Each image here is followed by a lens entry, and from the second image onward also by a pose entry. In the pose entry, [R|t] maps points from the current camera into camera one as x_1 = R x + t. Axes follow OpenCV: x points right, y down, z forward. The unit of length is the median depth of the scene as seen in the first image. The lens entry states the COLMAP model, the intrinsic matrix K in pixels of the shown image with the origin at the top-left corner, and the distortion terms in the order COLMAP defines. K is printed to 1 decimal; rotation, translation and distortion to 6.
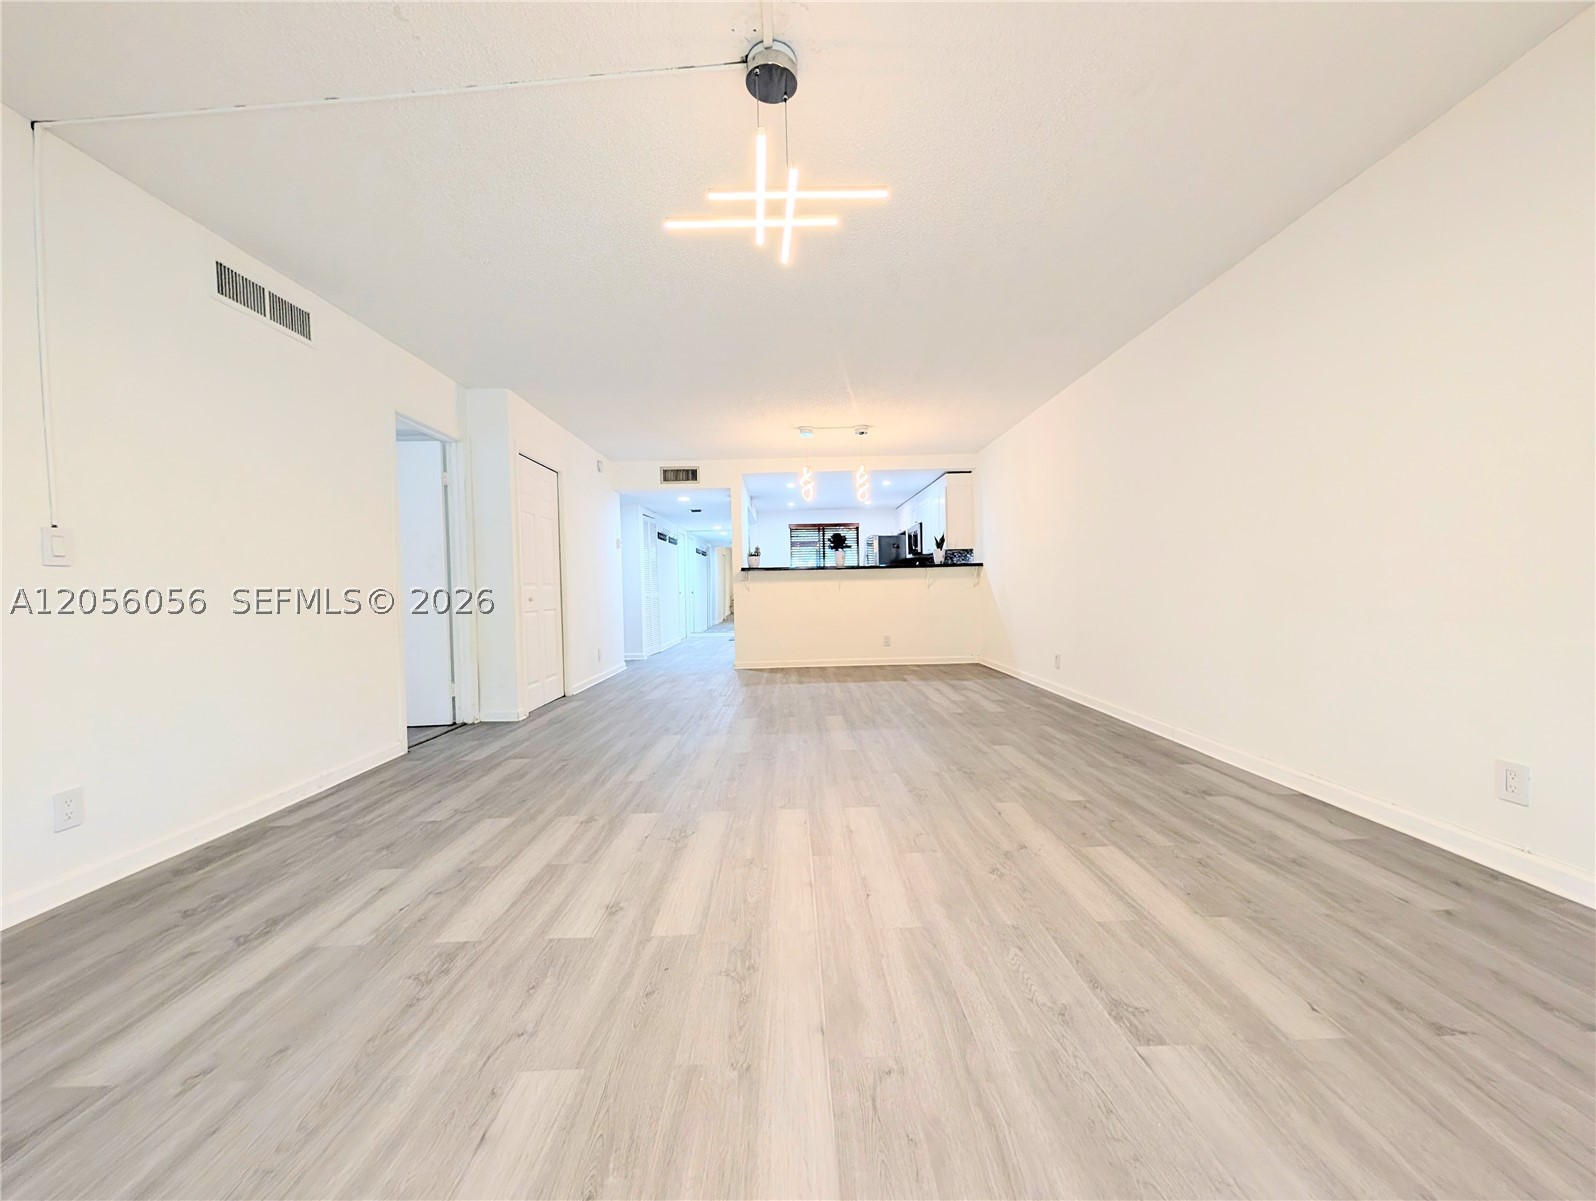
lens RADIAL K [[611.9, 0, 801.4], [0, 611.9, 602.4], [0, 0, 1]] dist [-0.000604, 0.001099]
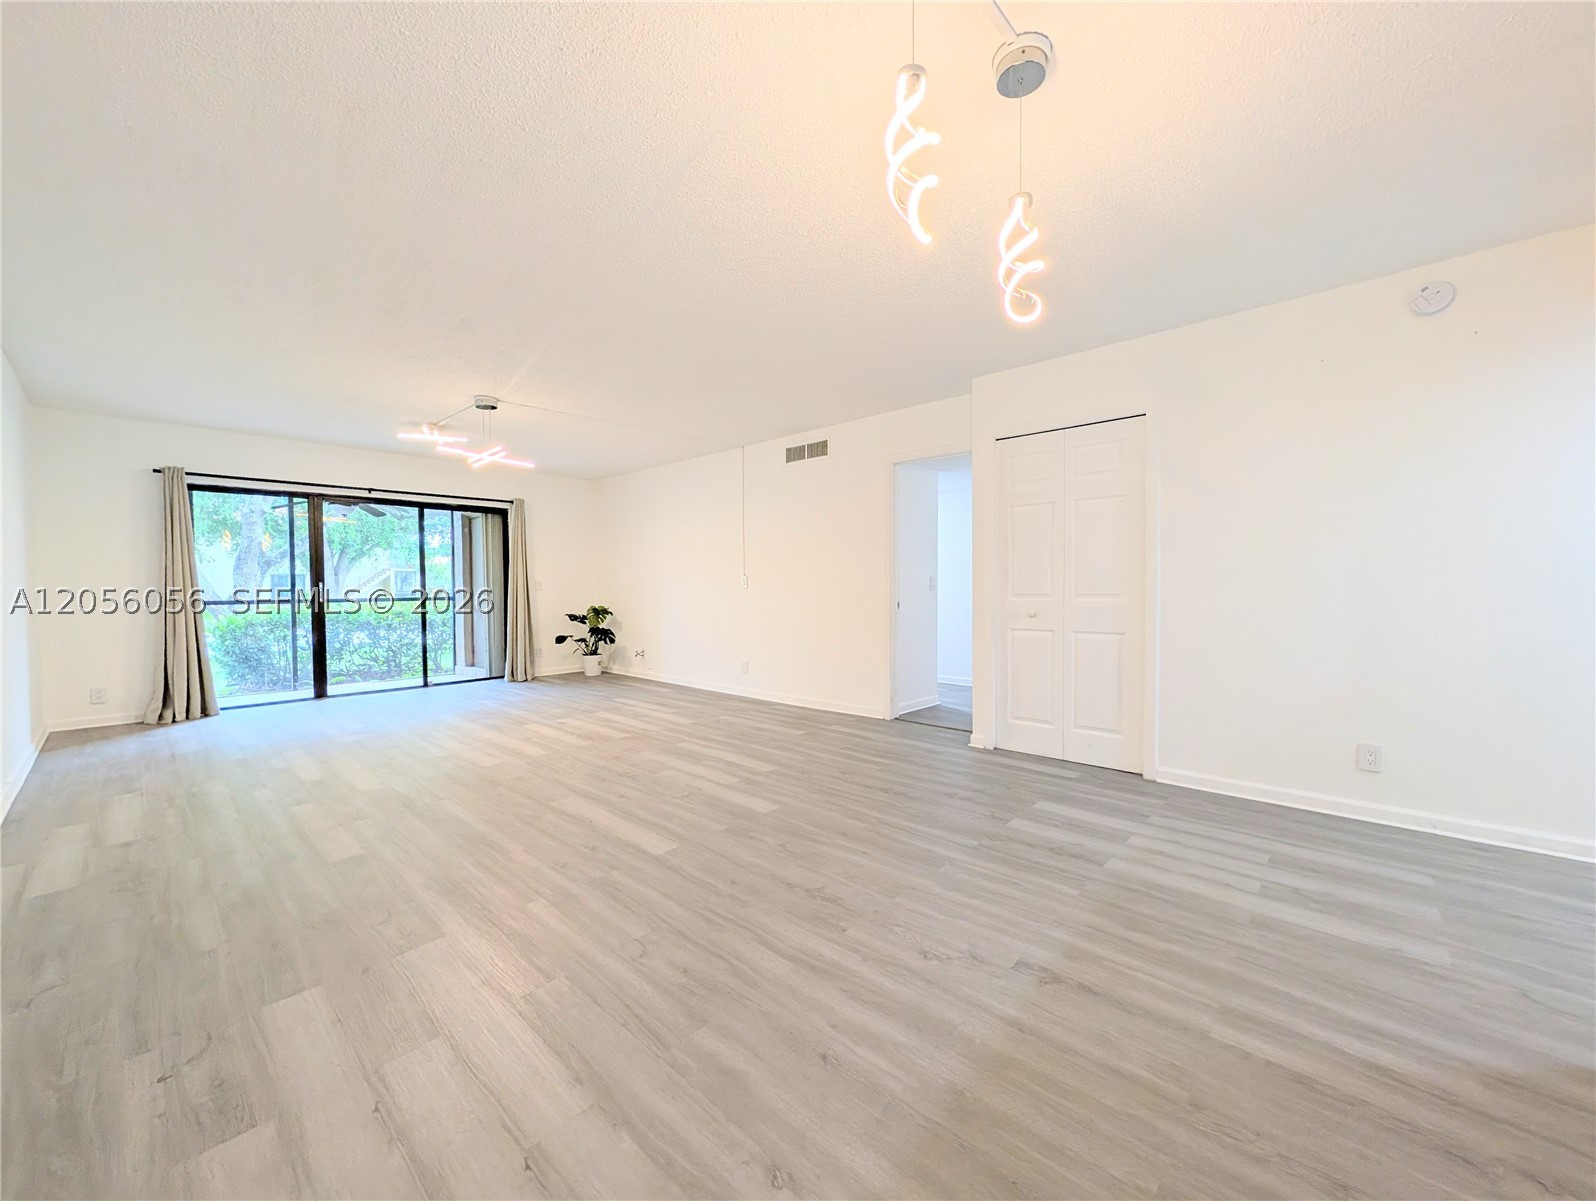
lens RADIAL K [[611.9, 0, 797.3], [0, 611.9, 599.7], [0, 0, 1]] dist [-0.000604, 0.001099]
pose [[-0.688262, 0.044108, -0.724120, 0.622653], [0.004297, 0.998380, 0.056730, -0.129684], [0.725450, 0.035933, -0.687337, 2.456978]]
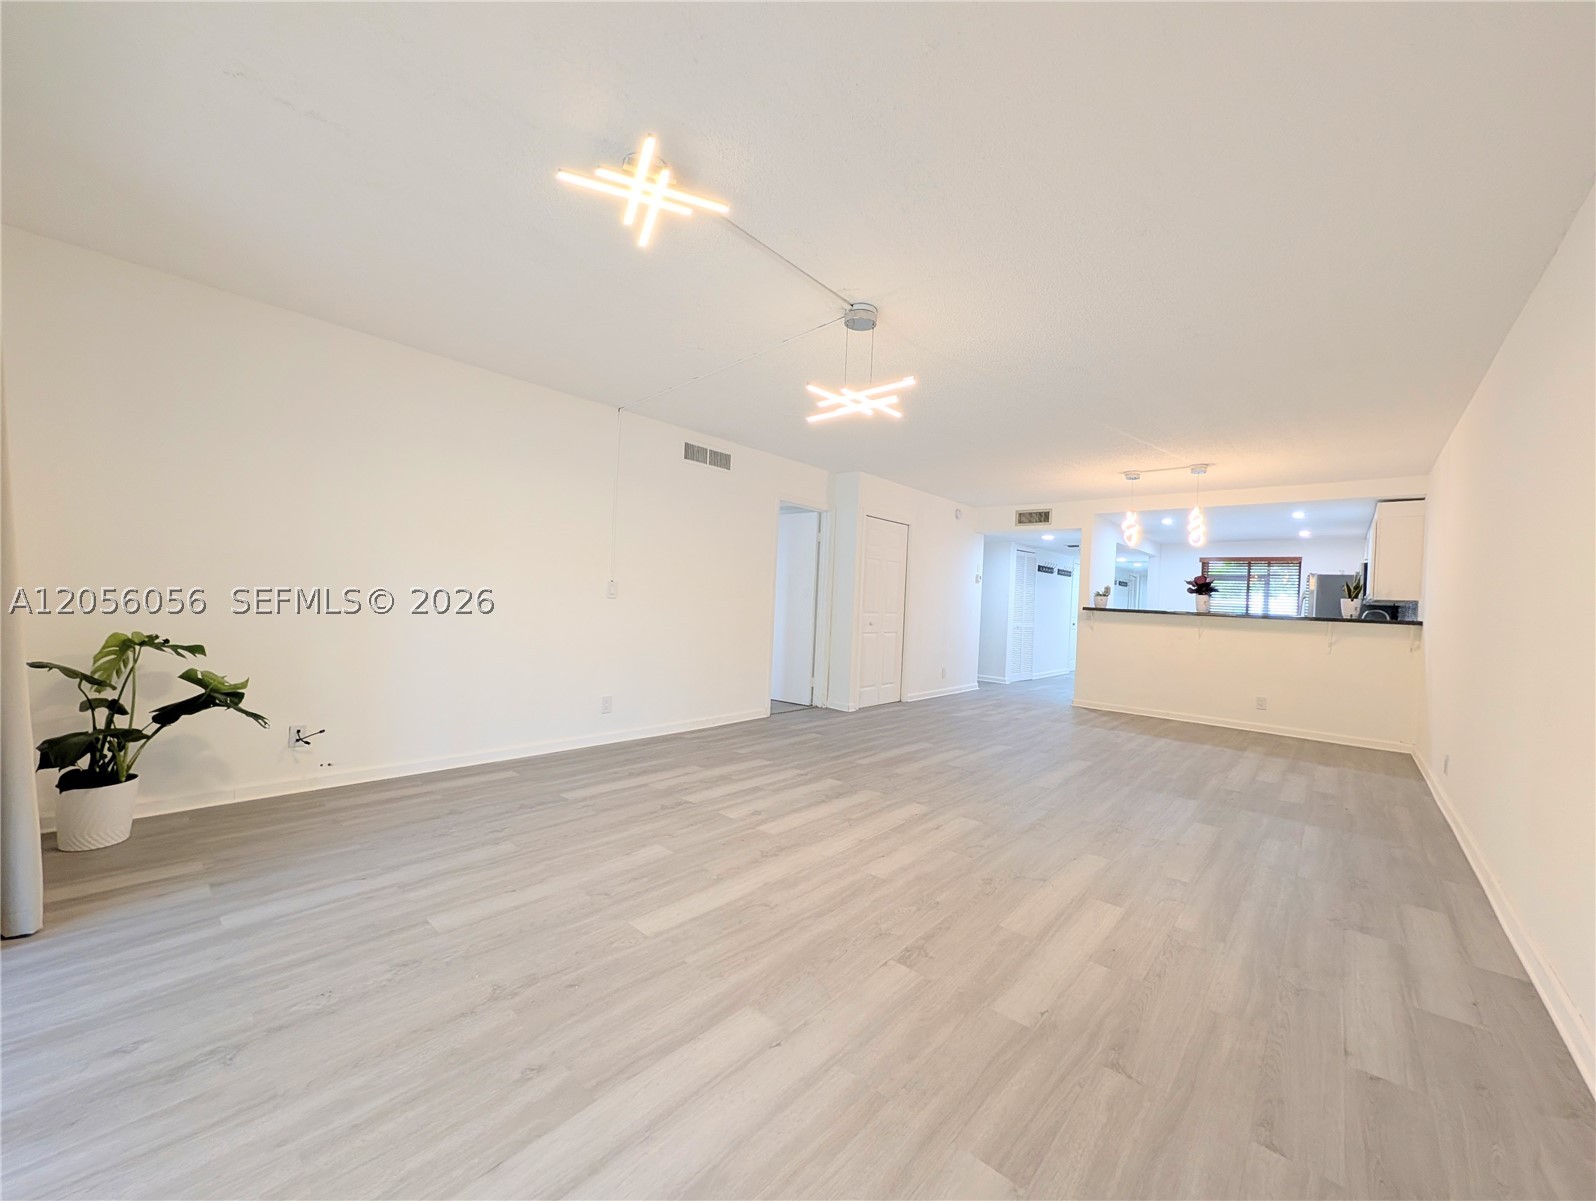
lens RADIAL K [[611.9, 0, 802.6], [0, 611.9, 603.0], [0, 0, 1]] dist [-0.000604, 0.001099]
pose [[0.736383, 0.059178, -0.673972, 0.640874], [-0.078716, 0.996896, 0.001527, -0.075092], [0.671970, 0.051928, 0.738756, -0.160671]]
